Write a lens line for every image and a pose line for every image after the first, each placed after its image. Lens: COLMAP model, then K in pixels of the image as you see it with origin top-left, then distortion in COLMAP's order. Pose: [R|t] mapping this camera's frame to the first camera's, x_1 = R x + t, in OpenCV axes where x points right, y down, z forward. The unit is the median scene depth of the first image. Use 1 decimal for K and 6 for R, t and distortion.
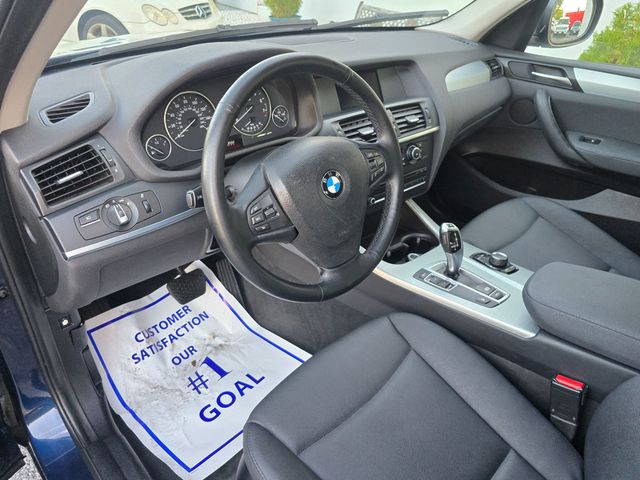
lens RADIAL K [[439.3, 0, 326.6], [0, 439.3, 238.3], [0, 0, 1]] dist [0.007242, 0.000556]
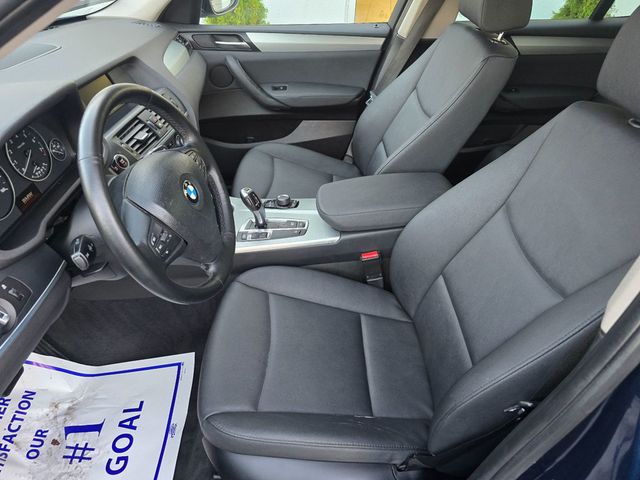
lens RADIAL K [[427.2, 0, 322.7], [0, 427.2, 238.0], [0, 0, 1]] dist [0.049897, -0.049072]
pose [[0.699930, -0.440798, 0.561956, -0.259147], [0.383478, 0.895728, 0.224979, -0.083598], [-0.602531, 0.058028, 0.795983, -0.048558]]
